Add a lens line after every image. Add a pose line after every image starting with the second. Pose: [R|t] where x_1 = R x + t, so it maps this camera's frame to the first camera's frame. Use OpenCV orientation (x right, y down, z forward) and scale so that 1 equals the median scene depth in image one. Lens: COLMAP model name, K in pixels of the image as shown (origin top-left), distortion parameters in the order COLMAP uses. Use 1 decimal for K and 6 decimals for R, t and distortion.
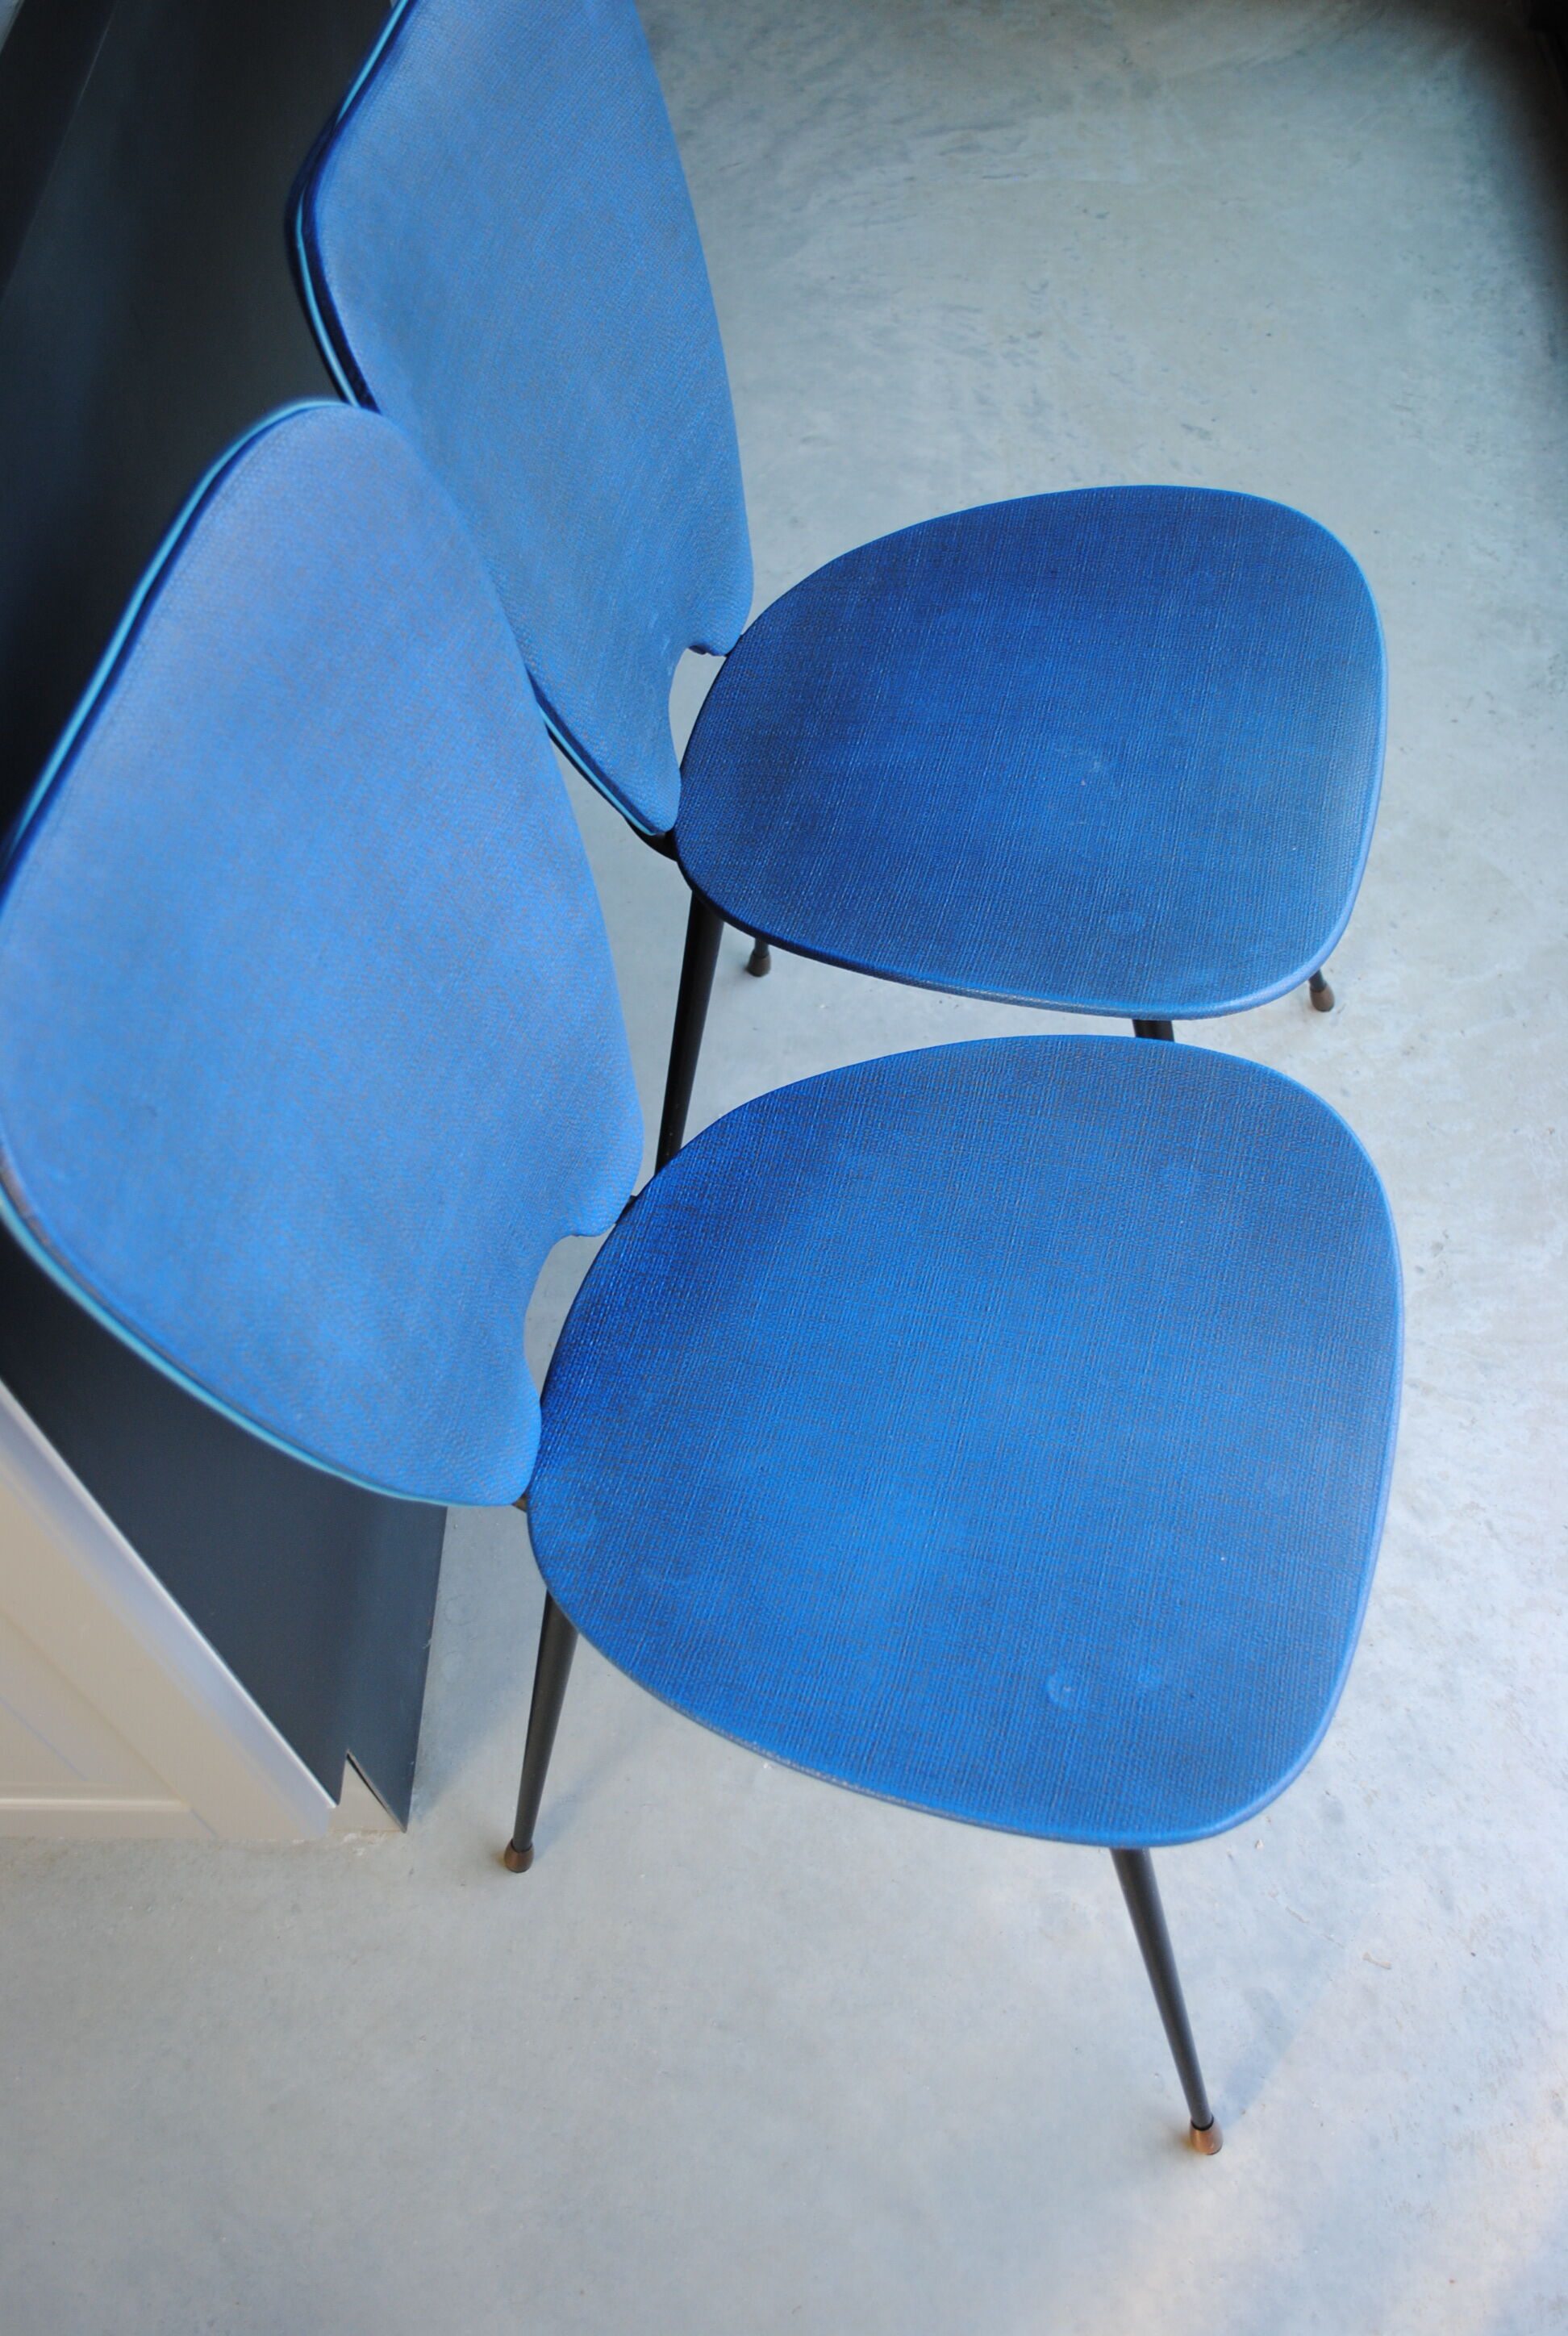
lens RADIAL K [[2238.8, 0, 791.3], [0, 2238.8, 1156.1], [0, 0, 1]] dist [-0.059218, 0.000000]
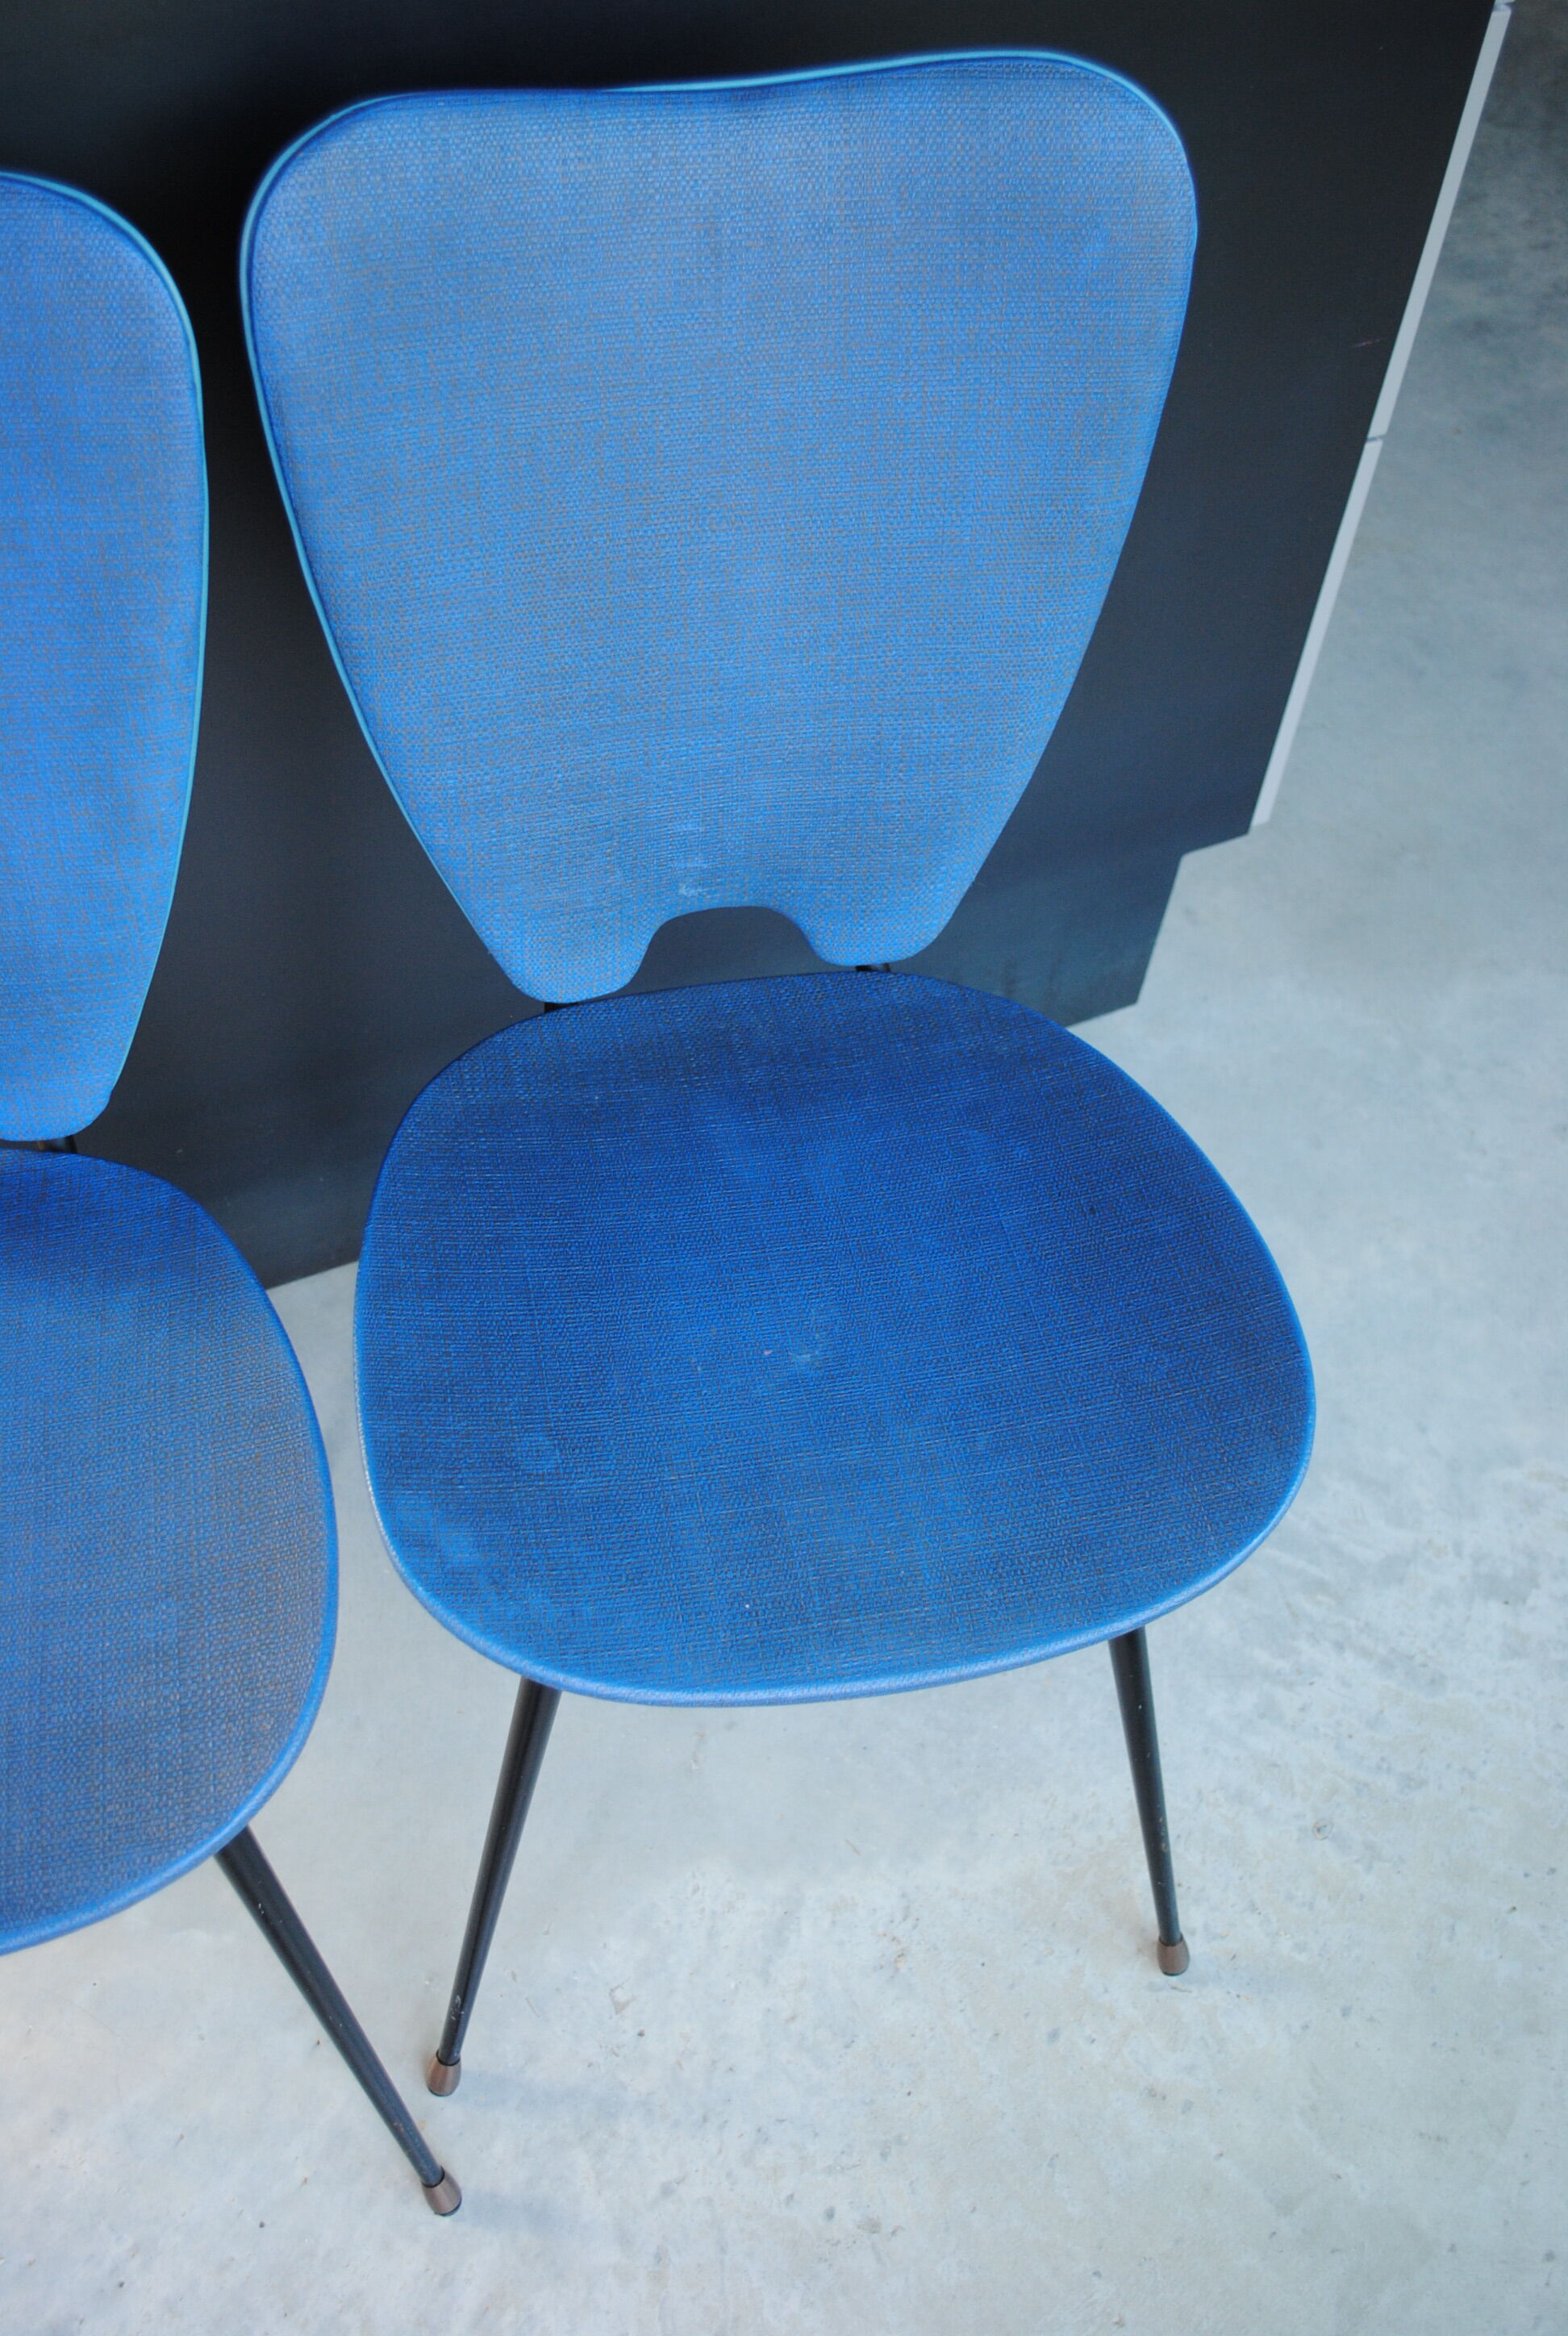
lens RADIAL K [[2337.0, 0, 781.3], [0, 2337.0, 1166.8], [0, 0, 1]] dist [-0.060502, 0.000000]
pose [[0.428361, 0.774787, -0.464986, 0.405672], [-0.797674, 0.565994, 0.208248, -0.331651], [0.424527, 0.281702, 0.860477, 0.252569]]
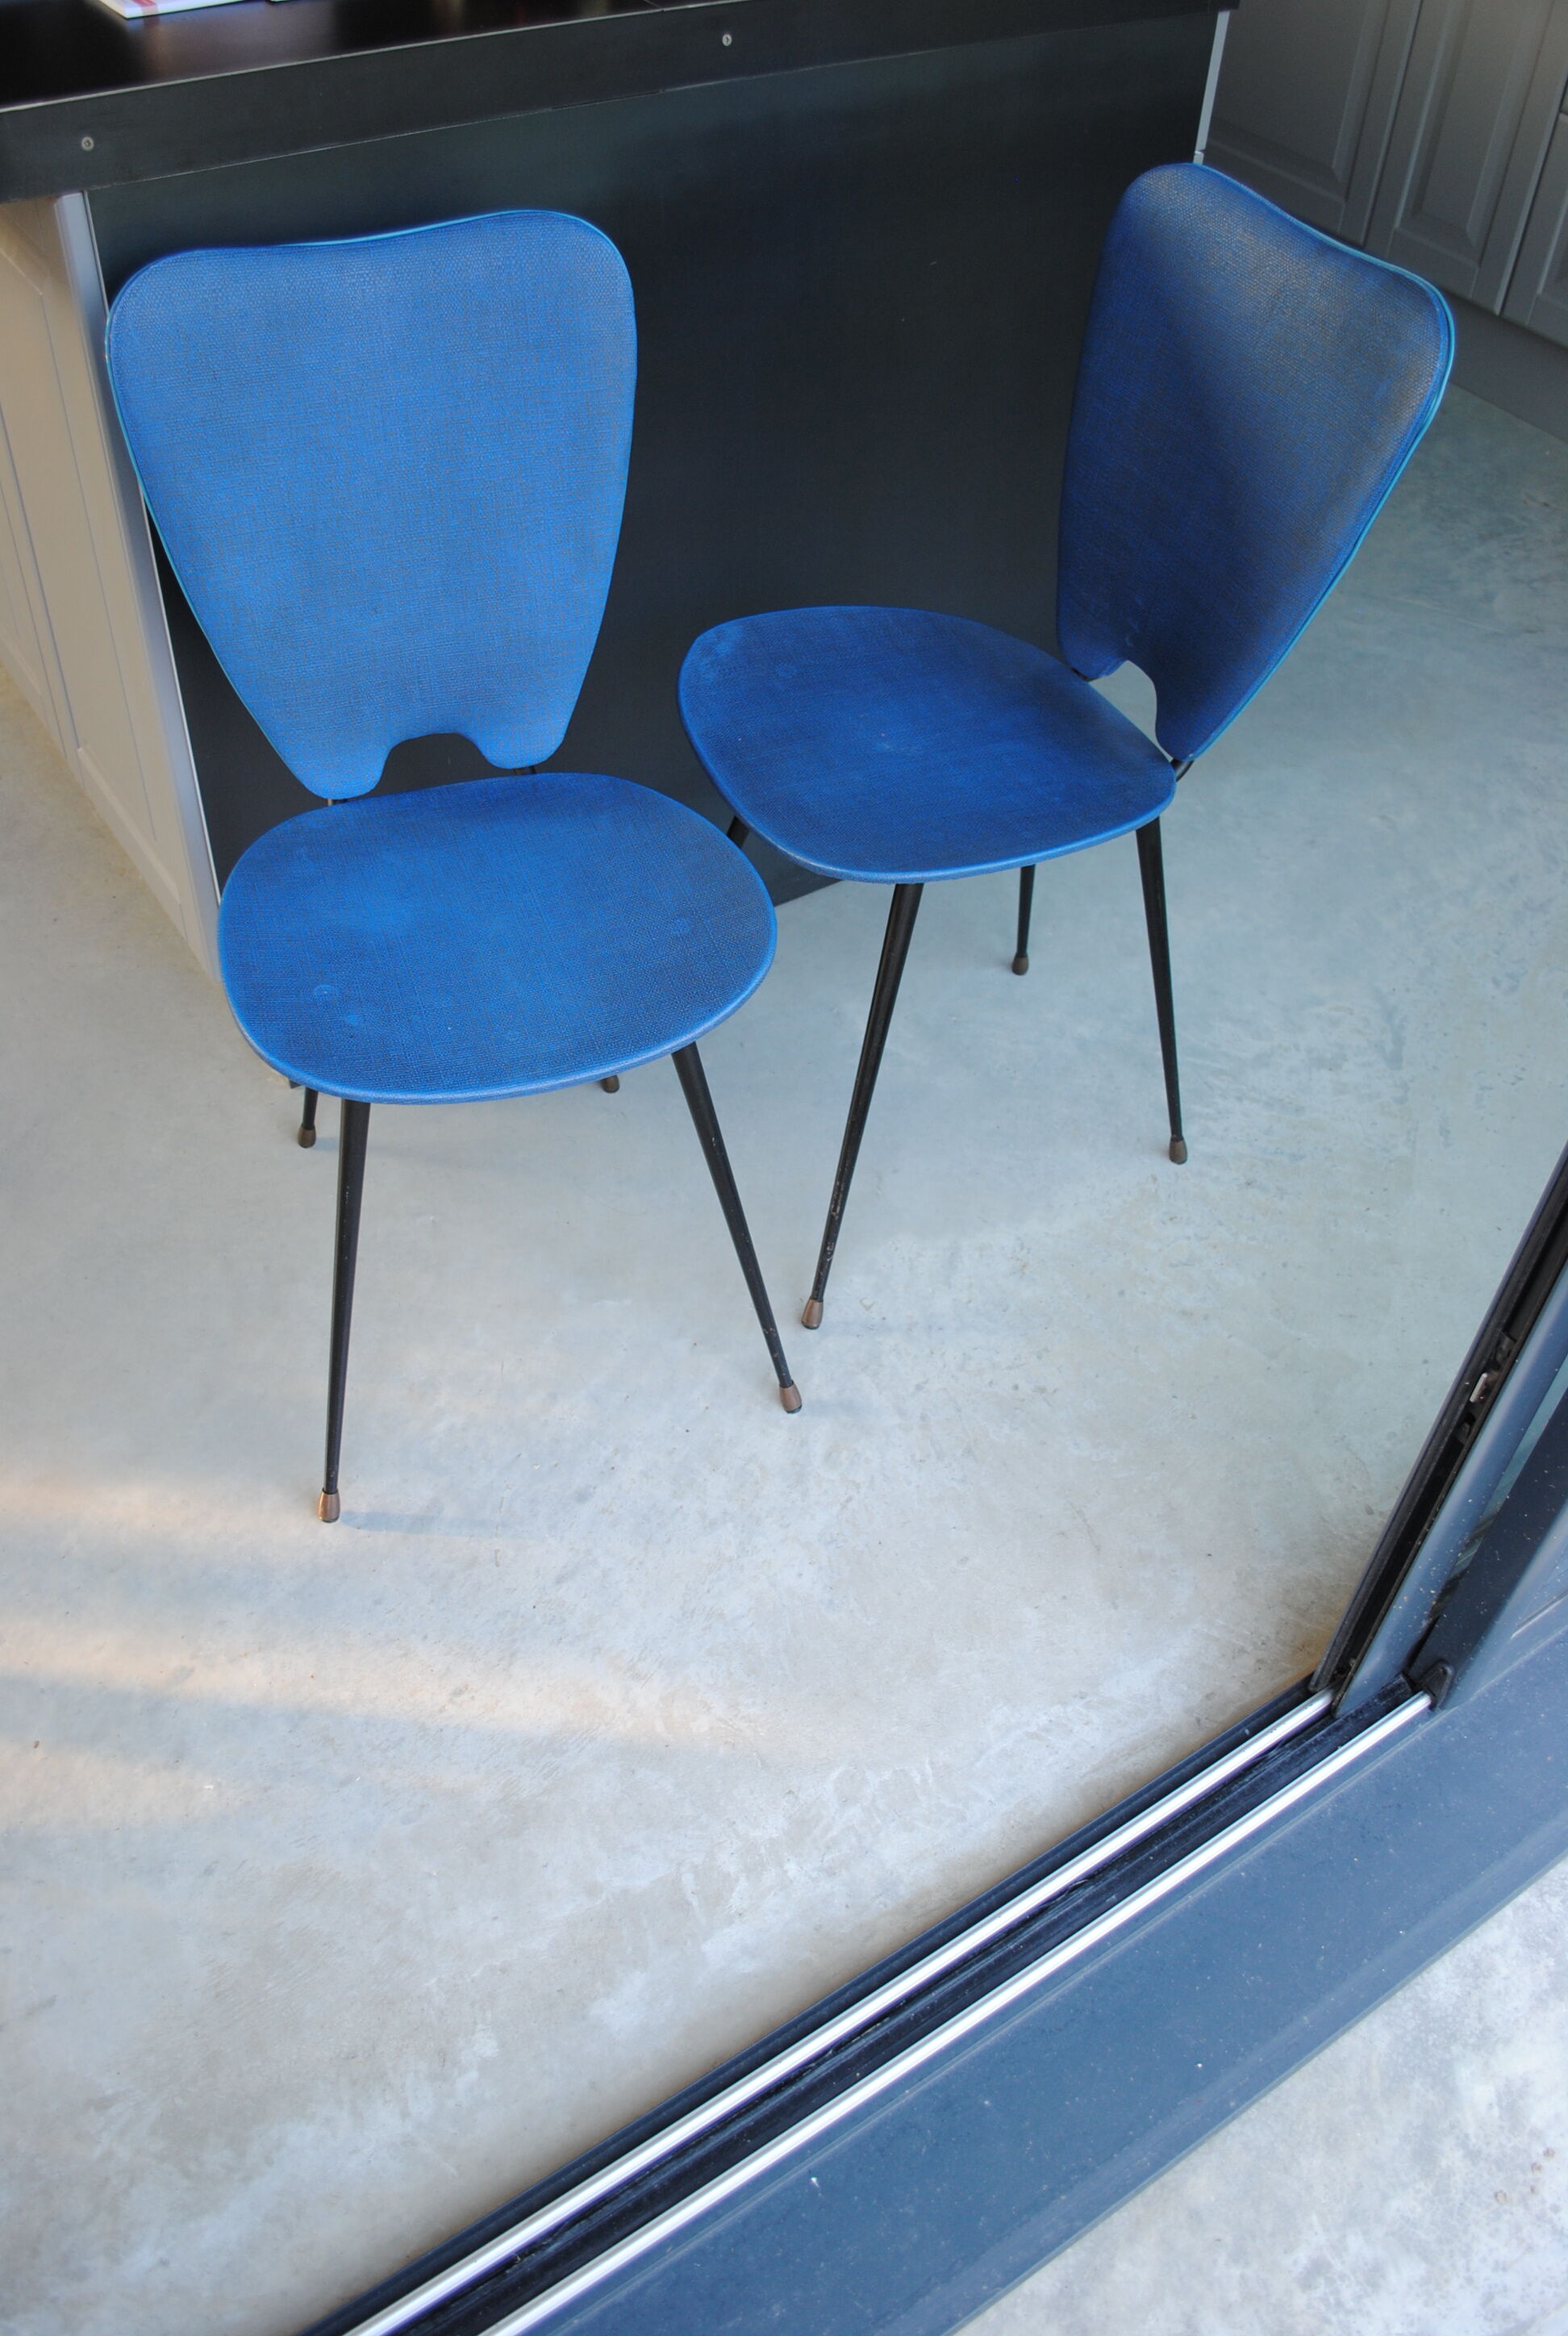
lens RADIAL K [[1959.3, 0, 777.2], [0, 1959.3, 1172.2], [0, 0, 1]] dist [-0.073296, -0.004547]
pose [[0.560183, 0.665601, -0.493122, 0.753439], [-0.732199, 0.676255, 0.081017, -0.025395], [0.387402, 0.315679, 0.866179, -0.064750]]
